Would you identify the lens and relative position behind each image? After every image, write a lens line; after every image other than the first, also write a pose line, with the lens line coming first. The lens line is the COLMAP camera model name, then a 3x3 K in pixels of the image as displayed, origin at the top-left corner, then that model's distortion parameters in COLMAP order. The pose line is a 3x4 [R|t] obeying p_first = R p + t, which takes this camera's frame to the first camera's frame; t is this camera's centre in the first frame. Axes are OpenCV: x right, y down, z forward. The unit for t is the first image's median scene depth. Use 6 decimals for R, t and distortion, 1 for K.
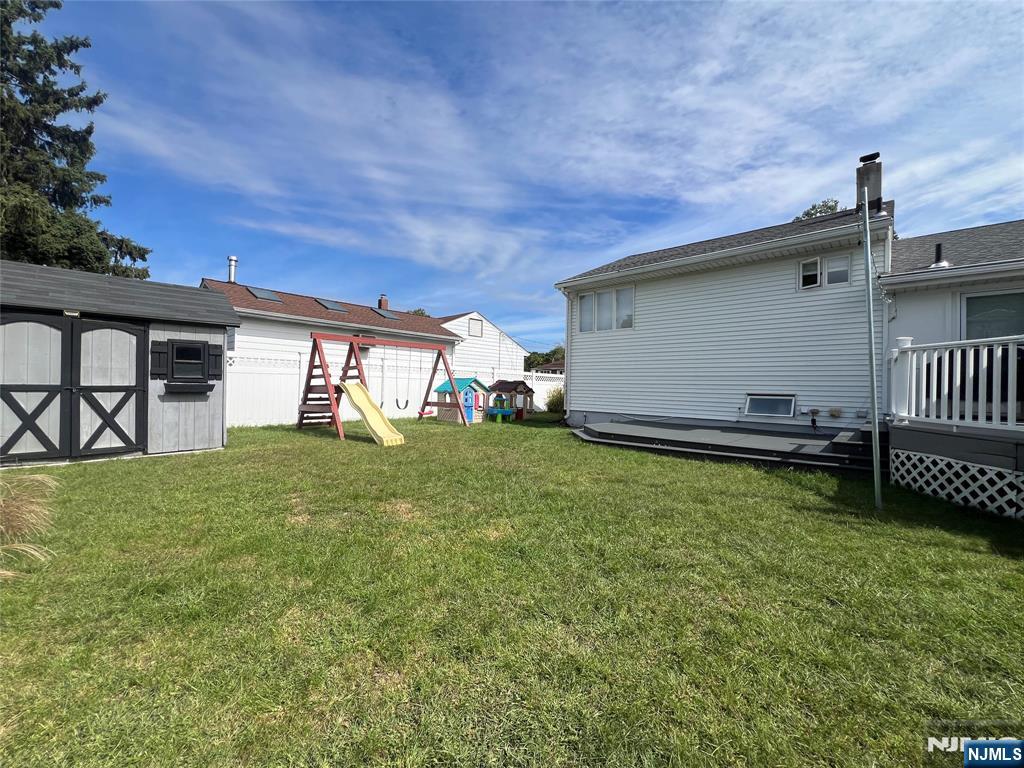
lens RADIAL K [[411.3, 0, 512.0], [0, 411.3, 384.0], [0, 0, 1]] dist [-0.000811, -0.000053]
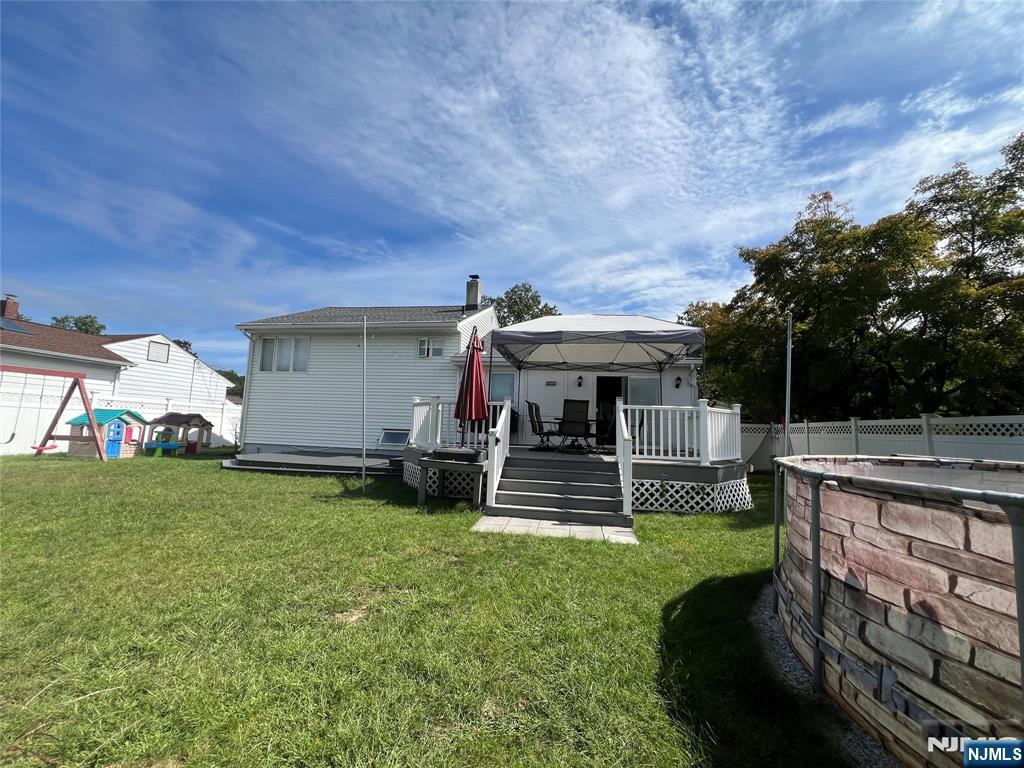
lens RADIAL K [[410.7, 0, 512.0], [0, 410.7, 384.0], [0, 0, 1]] dist [0.001968, 0.000017]
pose [[0.840874, 0.065865, 0.537209, 0.142463], [-0.021075, 0.995799, -0.089102, -0.008195], [-0.540821, 0.063602, 0.838730, -0.278774]]
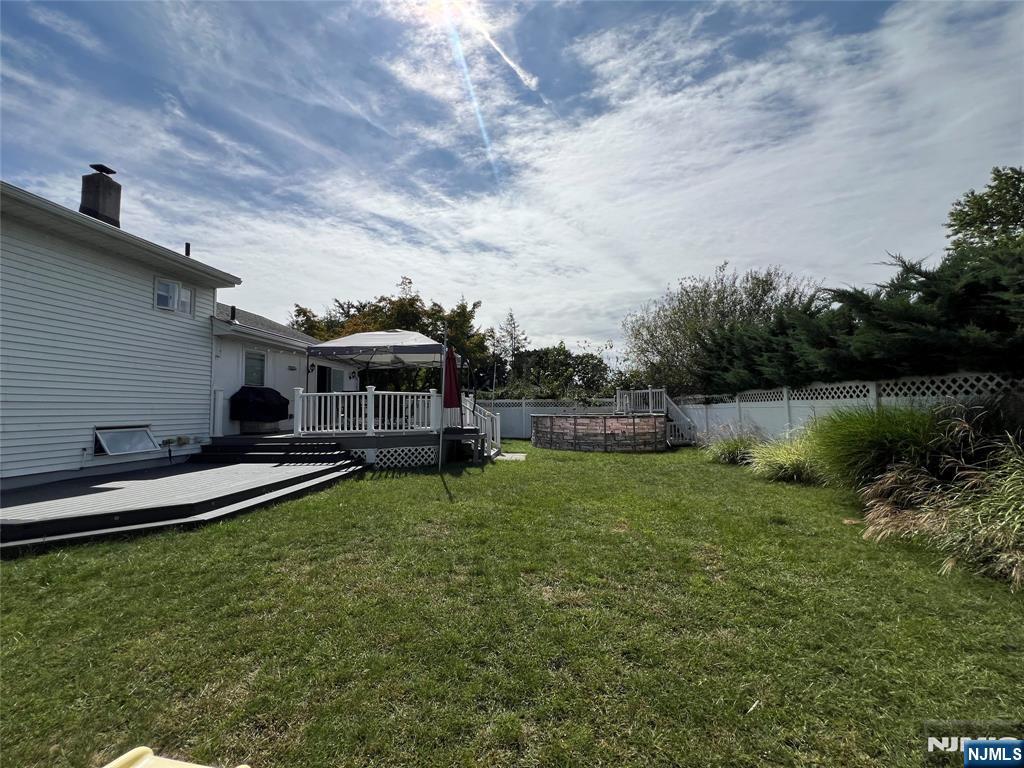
lens RADIAL K [[411.3, 0, 512.0], [0, 411.3, 384.0], [0, 0, 1]] dist [-0.000811, -0.000053]
pose [[-0.606064, 0.033702, 0.794702, -0.339163], [-0.007302, 0.998824, -0.047927, -0.017520], [-0.795382, -0.034850, -0.605105, 0.641099]]
